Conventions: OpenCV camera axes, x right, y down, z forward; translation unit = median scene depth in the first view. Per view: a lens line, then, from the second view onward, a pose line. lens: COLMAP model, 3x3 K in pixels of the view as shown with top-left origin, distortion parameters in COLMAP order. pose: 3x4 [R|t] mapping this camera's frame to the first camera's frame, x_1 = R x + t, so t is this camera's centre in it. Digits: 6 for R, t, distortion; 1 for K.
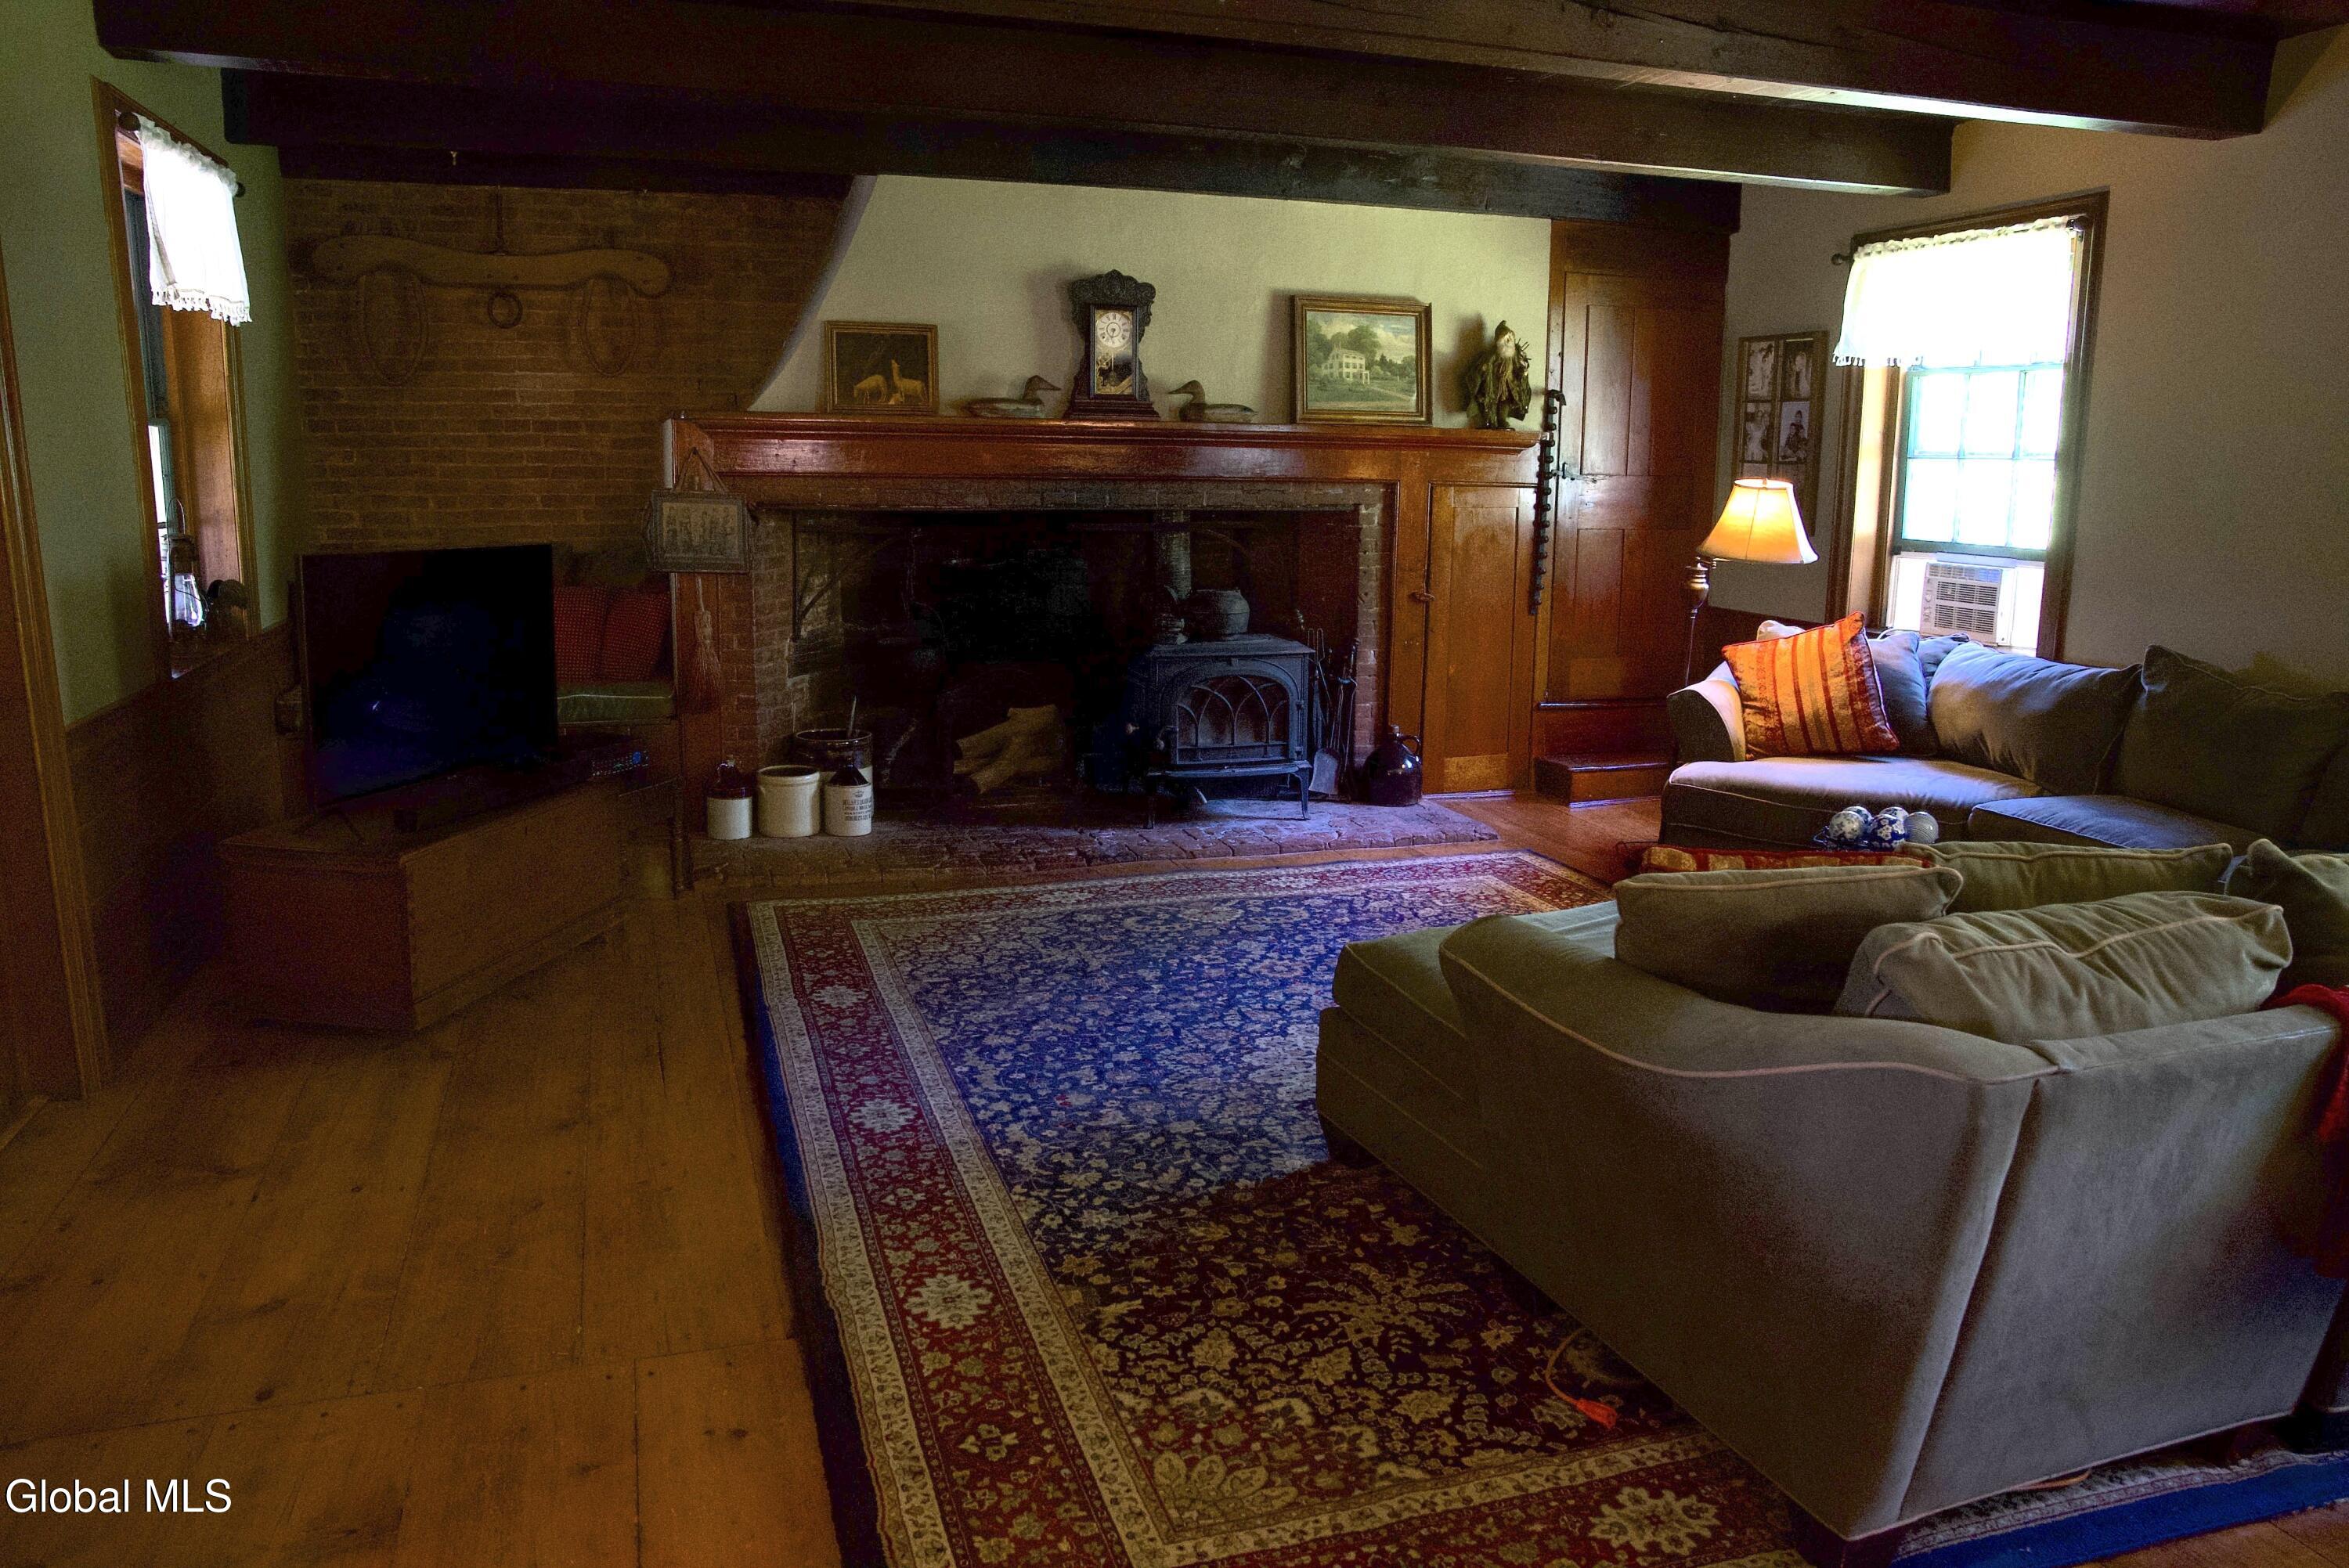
lens RADIAL K [[1622.5, 0, 1174.5], [0, 1622.5, 784.0], [0, 0, 1]] dist [-0.133594, 0.099111]
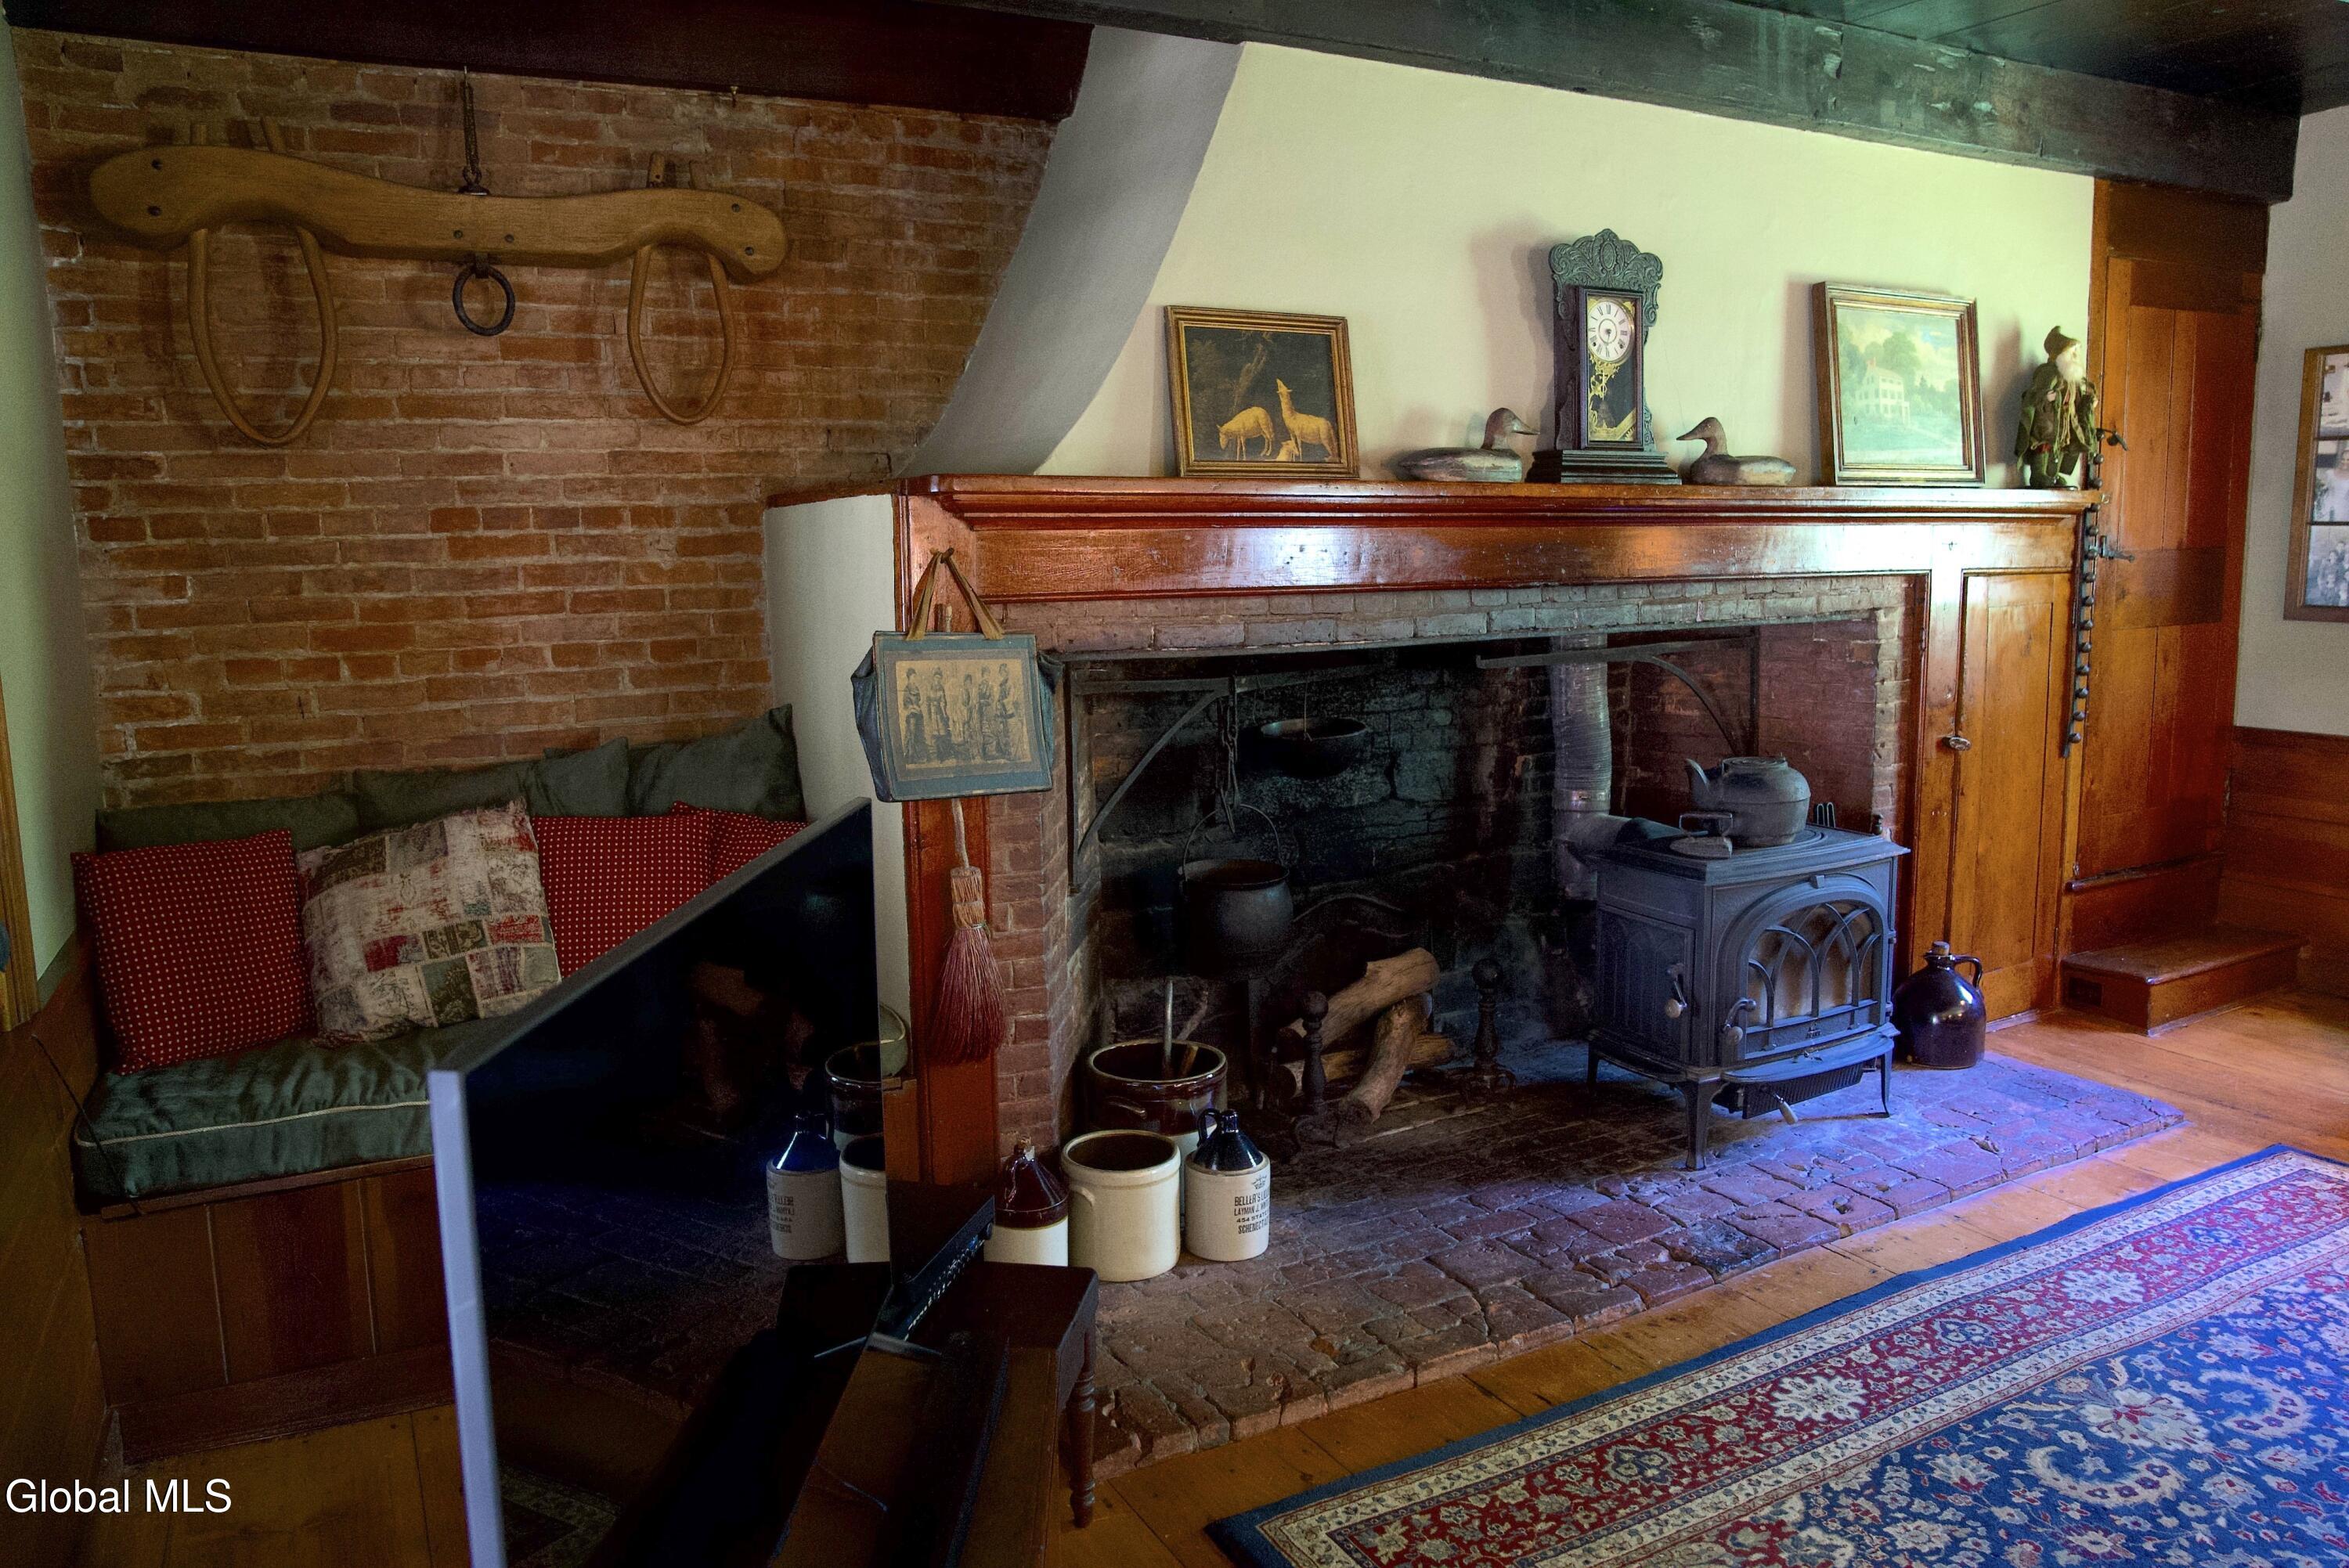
lens RADIAL K [[1622.5, 0, 1174.5], [0, 1622.5, 784.0], [0, 0, 1]] dist [-0.133594, 0.099111]
pose [[0.984975, -0.058151, 0.162611, -0.291815], [0.065670, 0.996988, -0.041250, -0.102302], [-0.159723, 0.051308, 0.985828, 0.450607]]
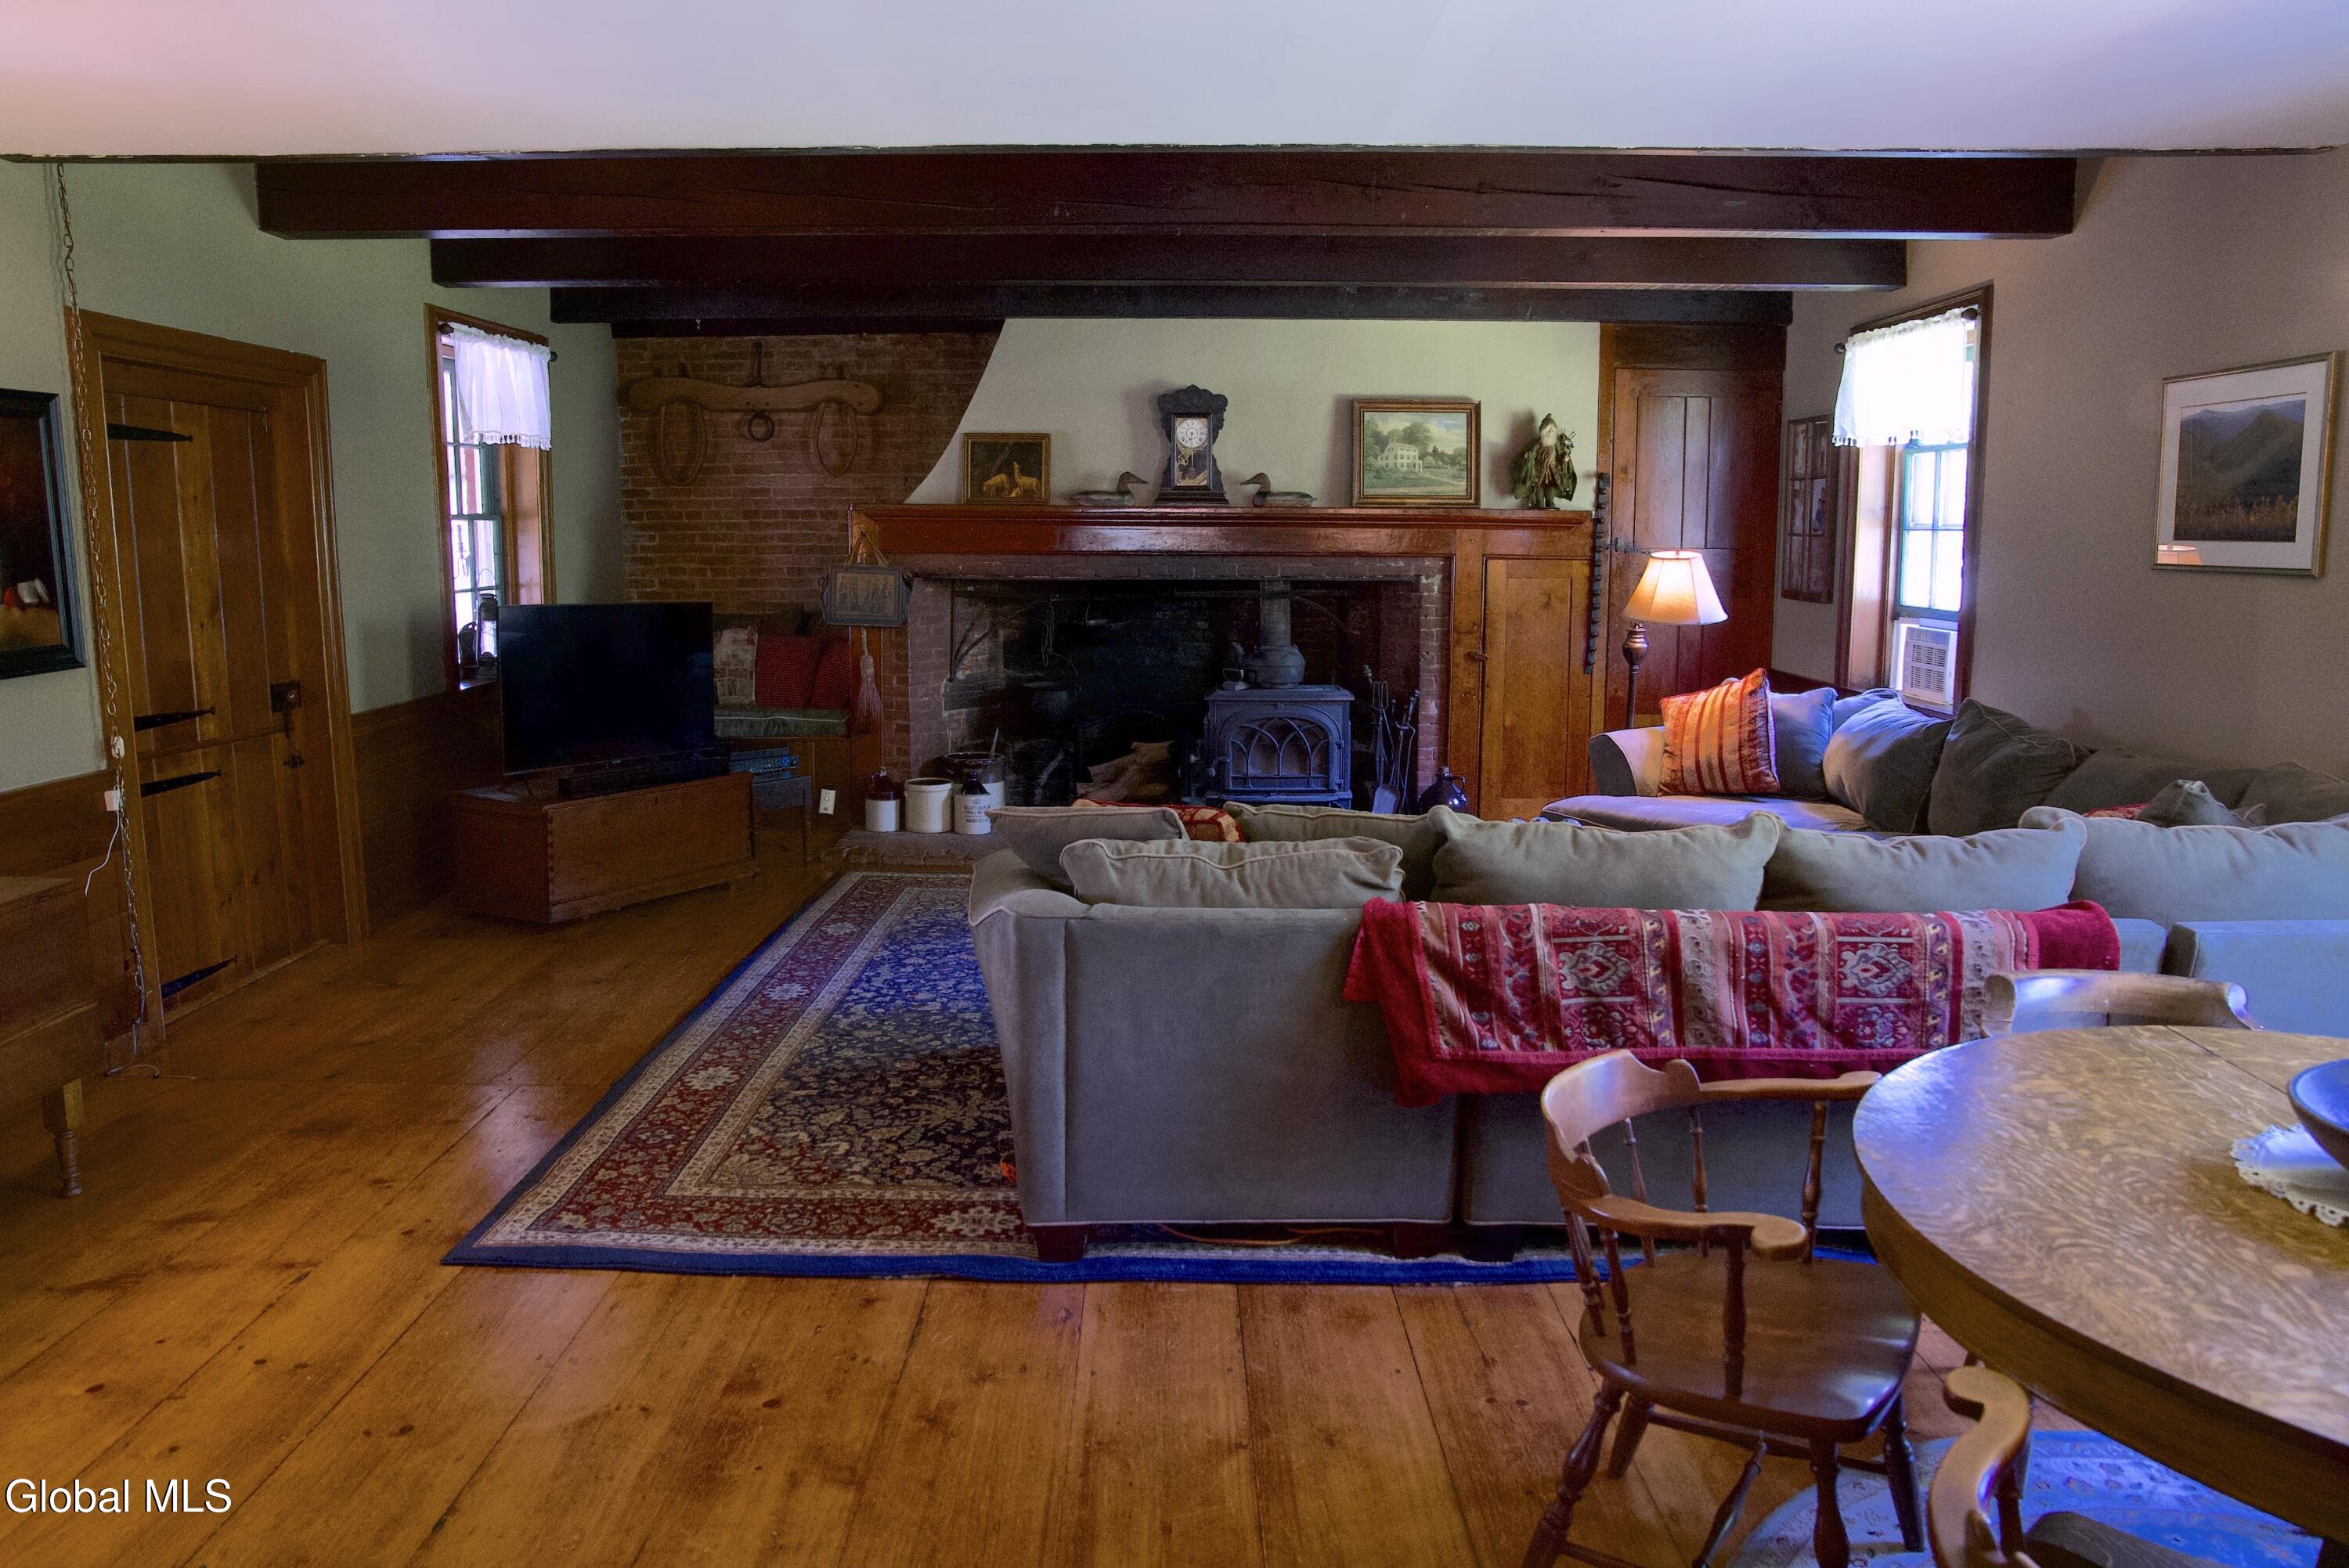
lens RADIAL K [[1622.5, 0, 1174.5], [0, 1622.5, 784.0], [0, 0, 1]] dist [-0.133594, 0.099111]
pose [[0.950983, 0.037761, -0.306929, 0.331045], [-0.051361, 0.998018, -0.036352, 0.029702], [0.304948, 0.050334, 0.951038, -0.160762]]
